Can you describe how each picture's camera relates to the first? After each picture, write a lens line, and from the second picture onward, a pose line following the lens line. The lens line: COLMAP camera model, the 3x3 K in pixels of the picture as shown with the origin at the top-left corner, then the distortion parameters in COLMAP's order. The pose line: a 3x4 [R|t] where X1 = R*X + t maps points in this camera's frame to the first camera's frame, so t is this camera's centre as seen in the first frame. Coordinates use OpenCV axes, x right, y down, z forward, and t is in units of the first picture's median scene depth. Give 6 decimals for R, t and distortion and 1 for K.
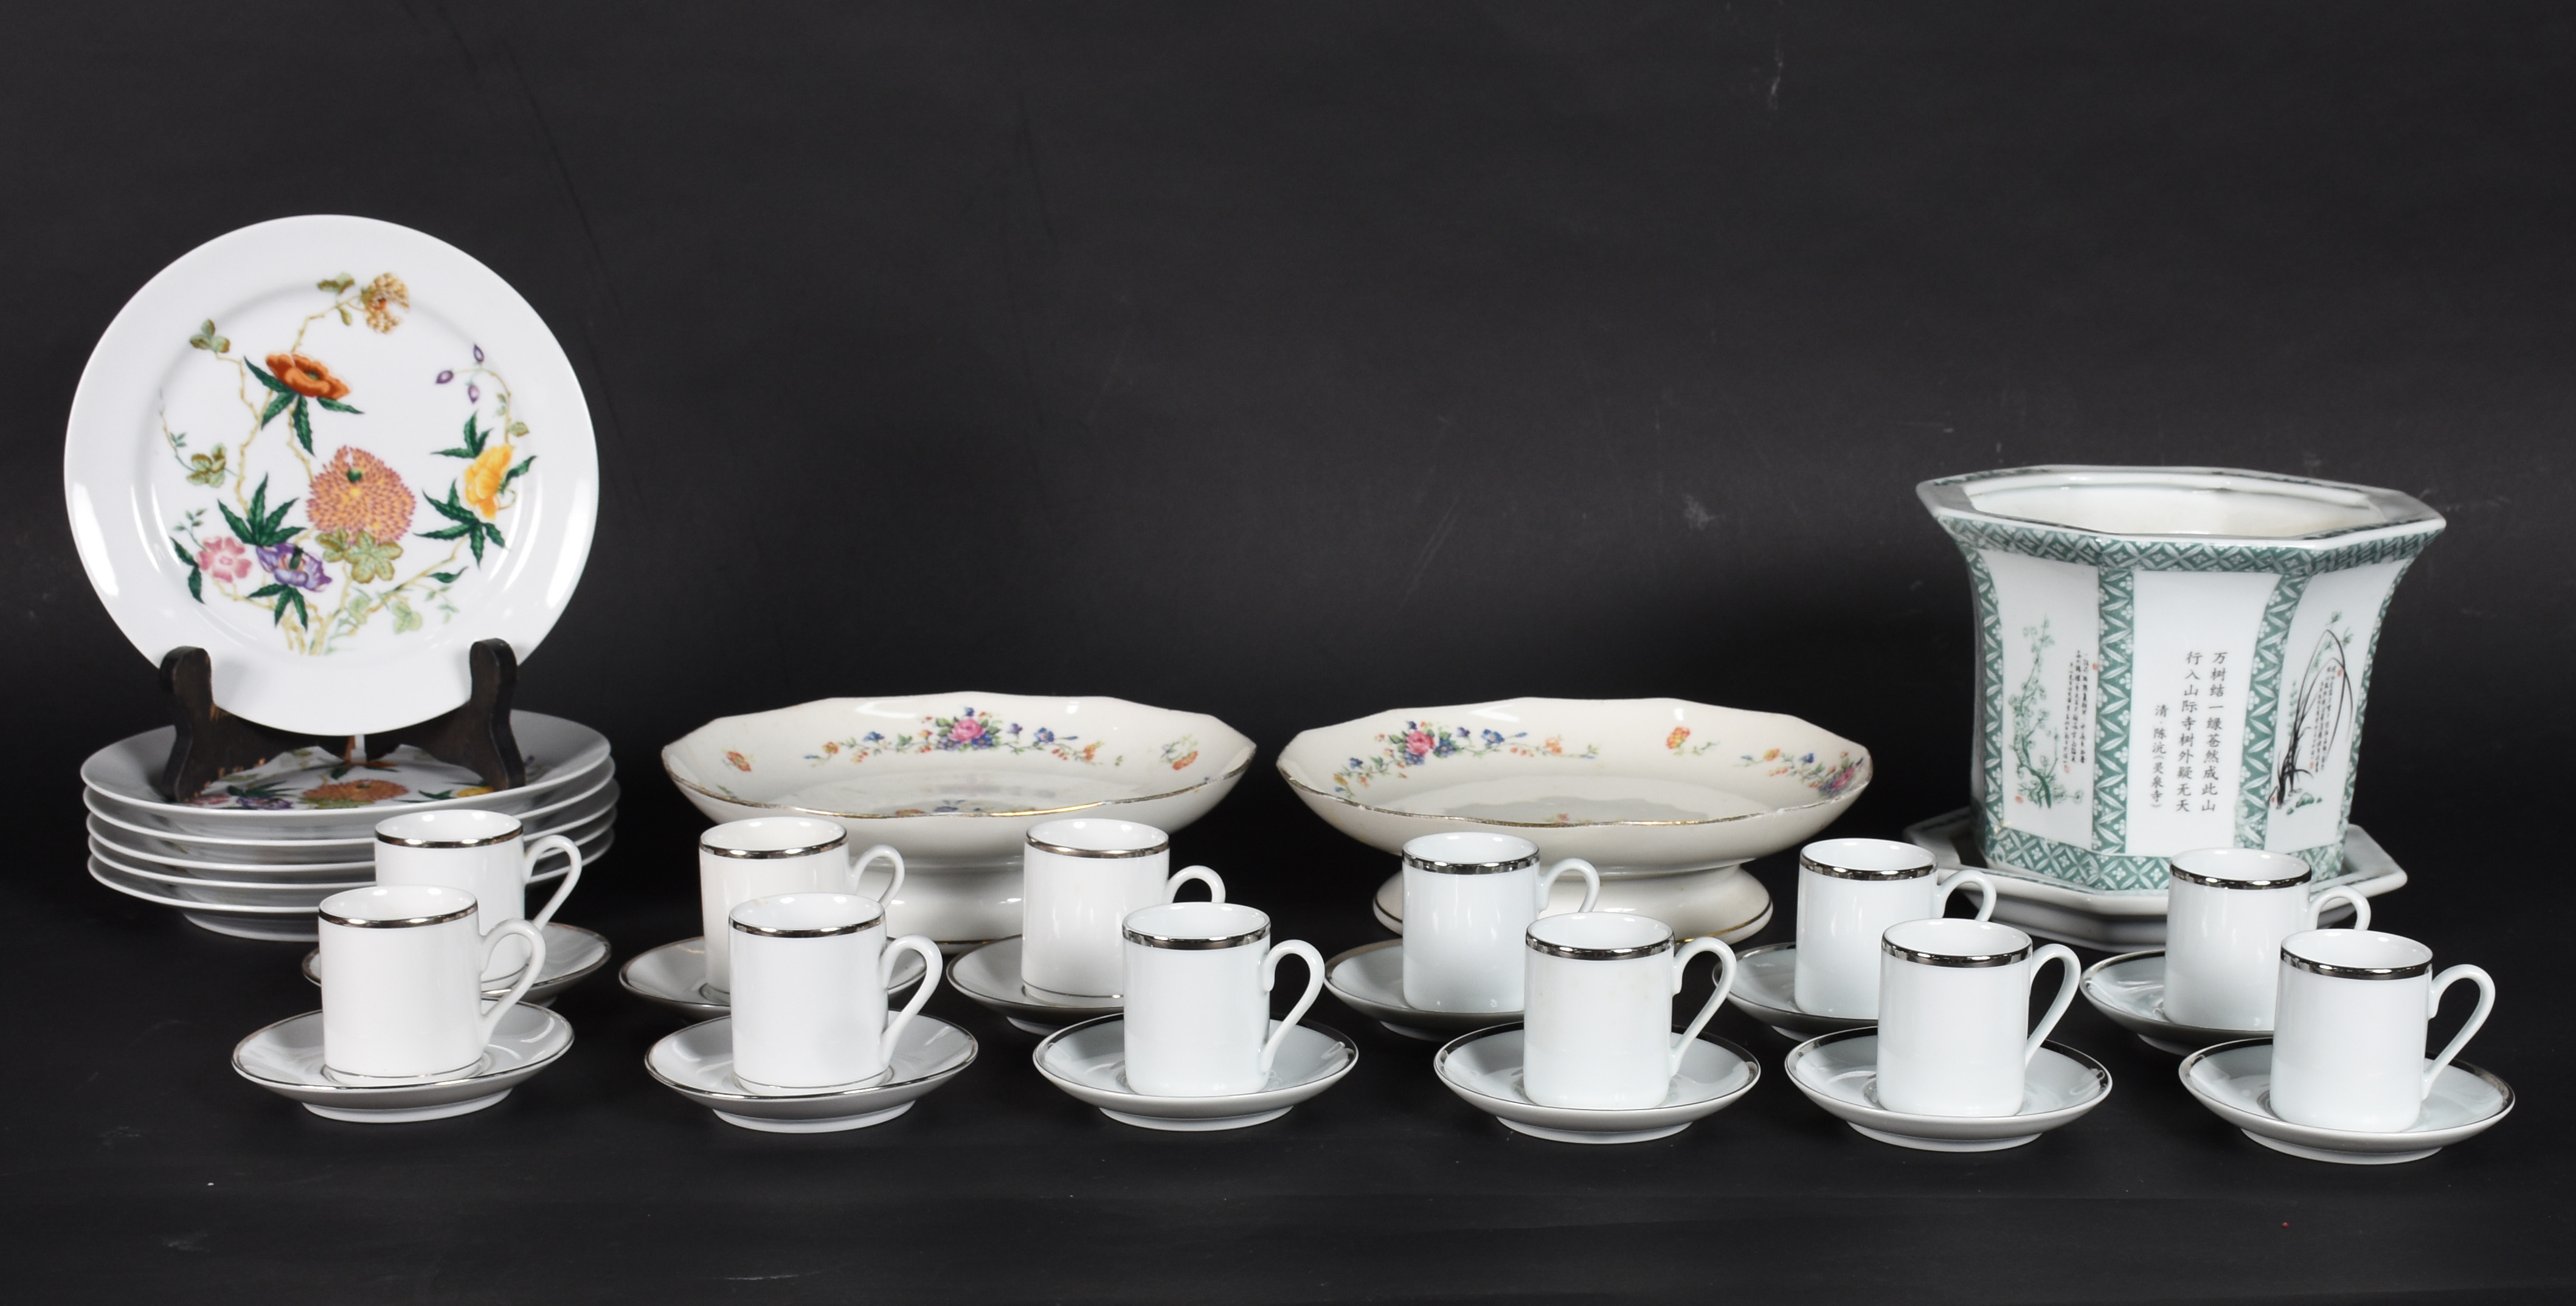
lens RADIAL K [[3372.9, 0, 1340.0], [0, 3372.9, 927.8], [0, 0, 1]] dist [0.000276, 0.000000]
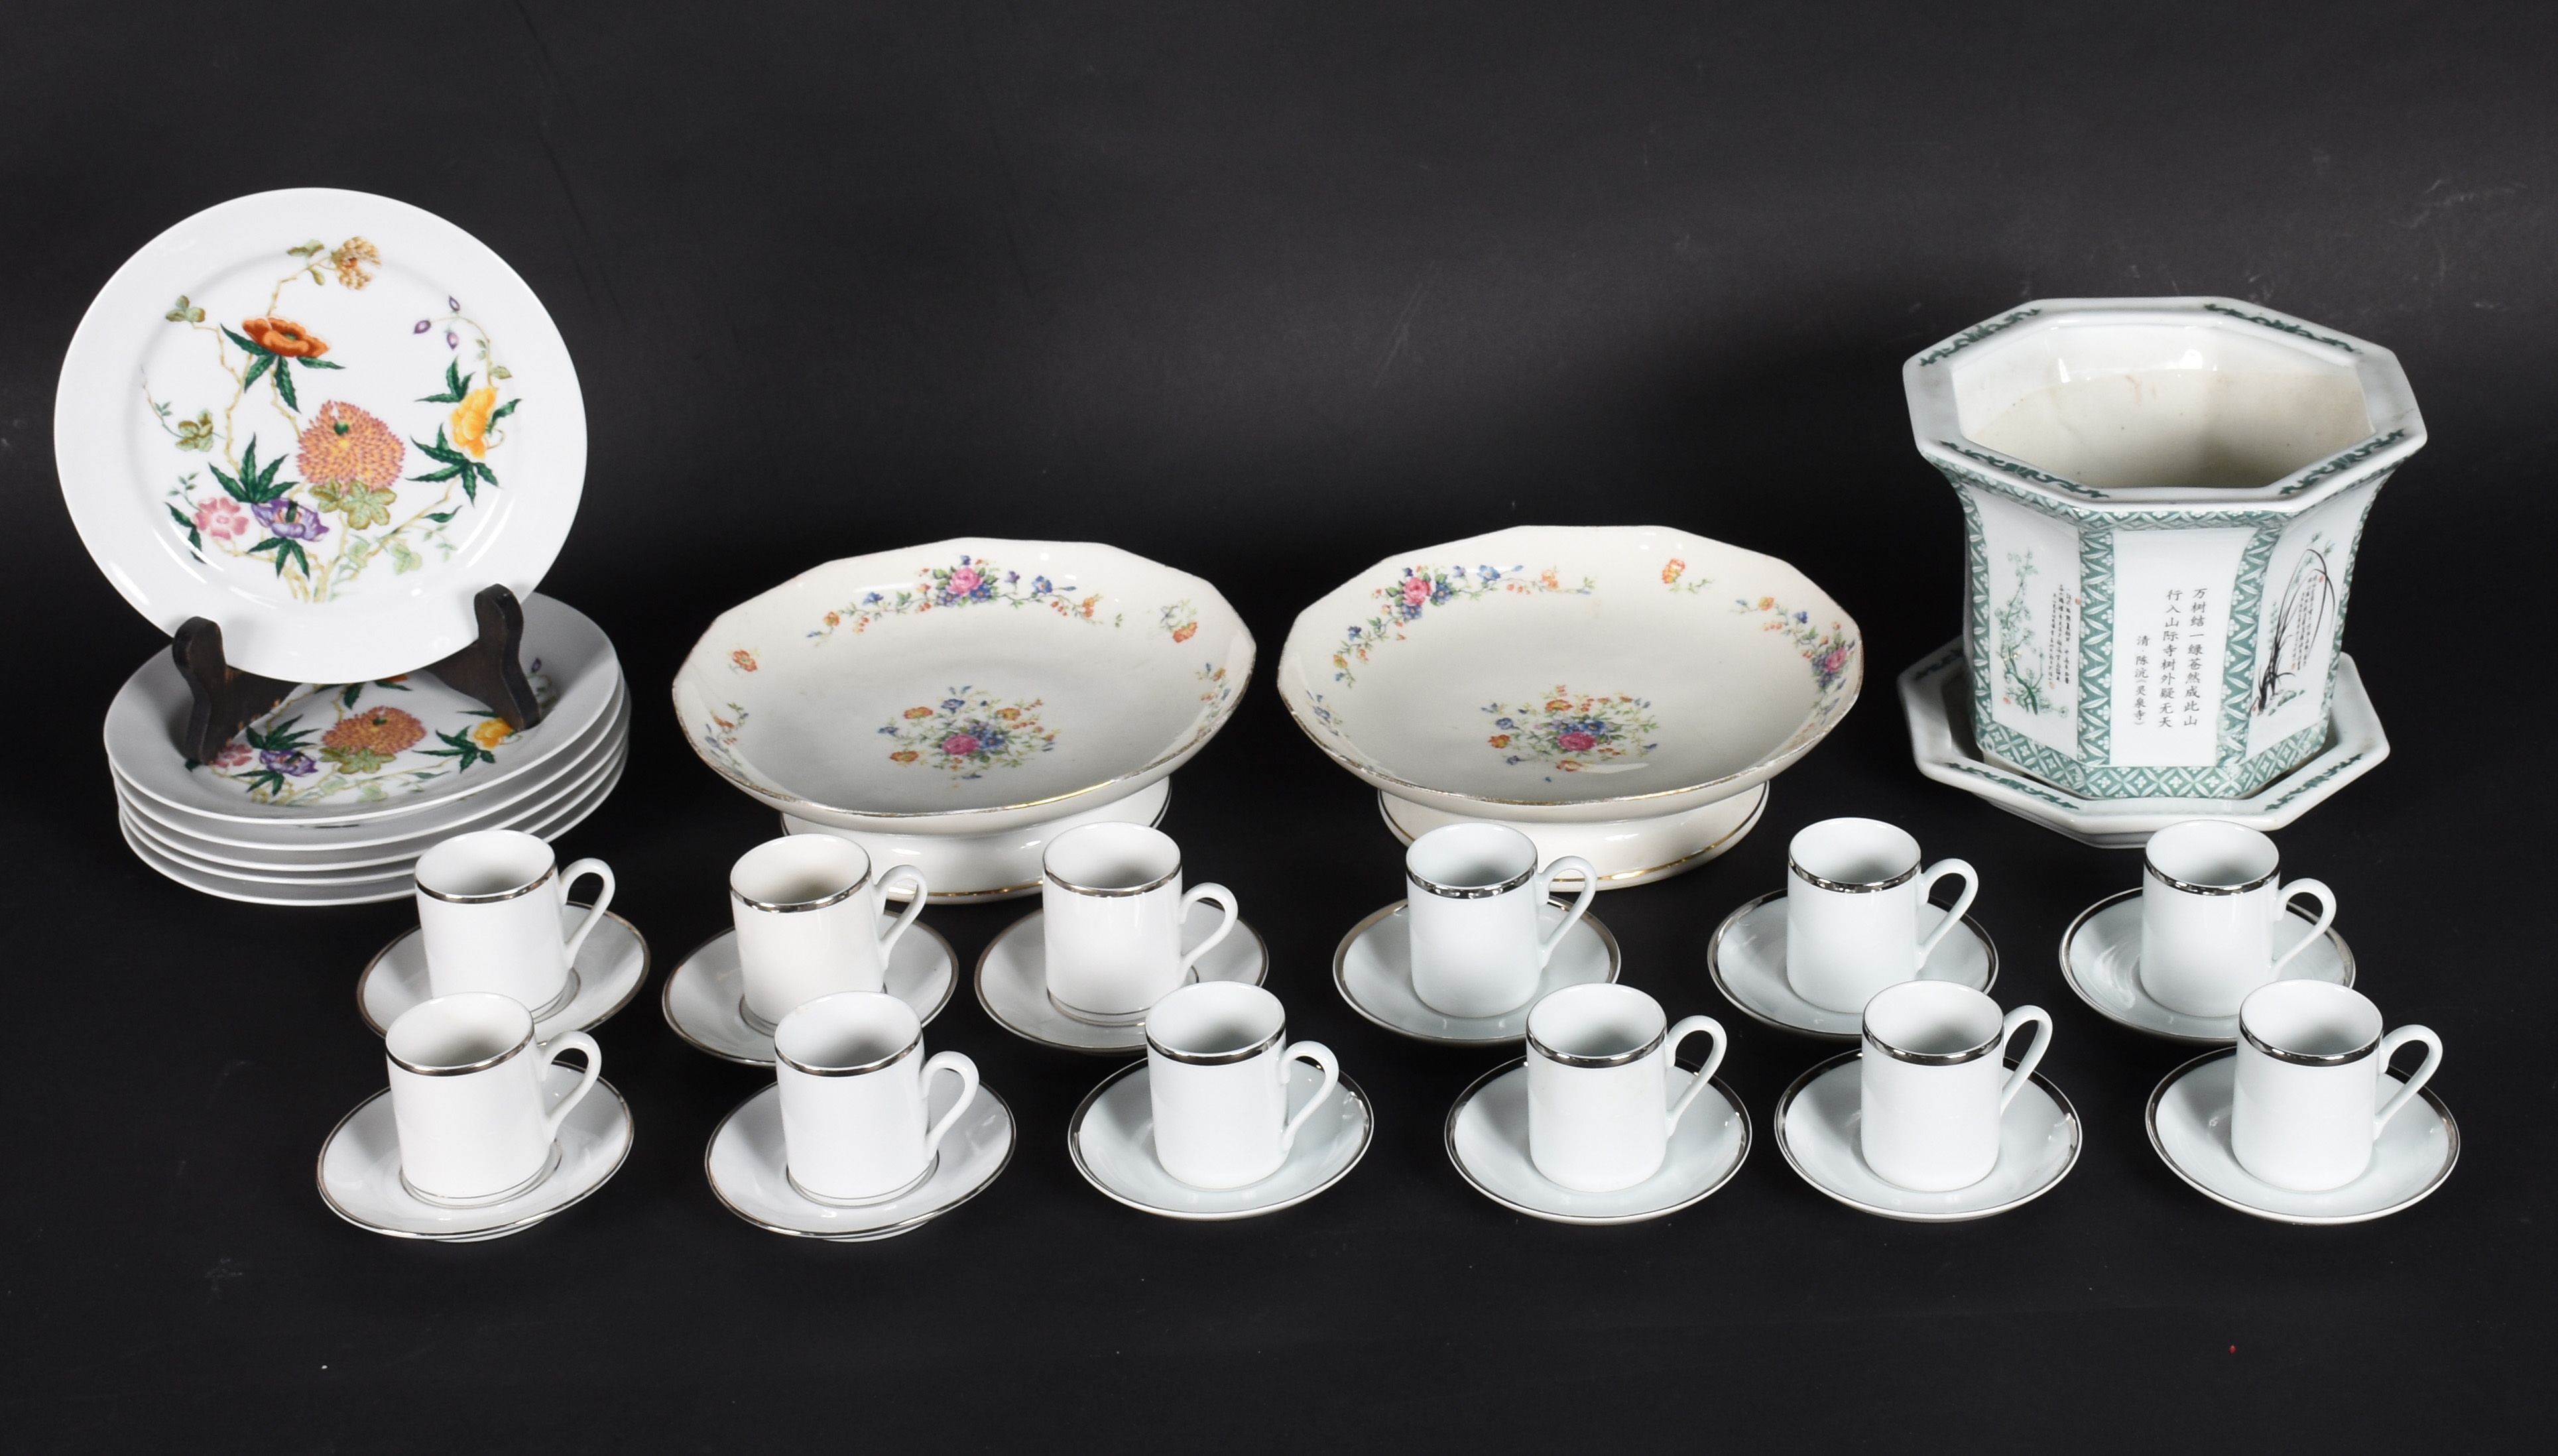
lens RADIAL K [[3776.6, 0, 1323.7], [0, 3776.6, 578.4], [0, 0, 1]] dist [0.018704, 0.000000]
pose [[0.998854, -0.046729, -0.010350, 0.008327], [0.047856, 0.978222, 0.201971, -0.304513], [0.000687, -0.202235, 0.979337, -0.107605]]
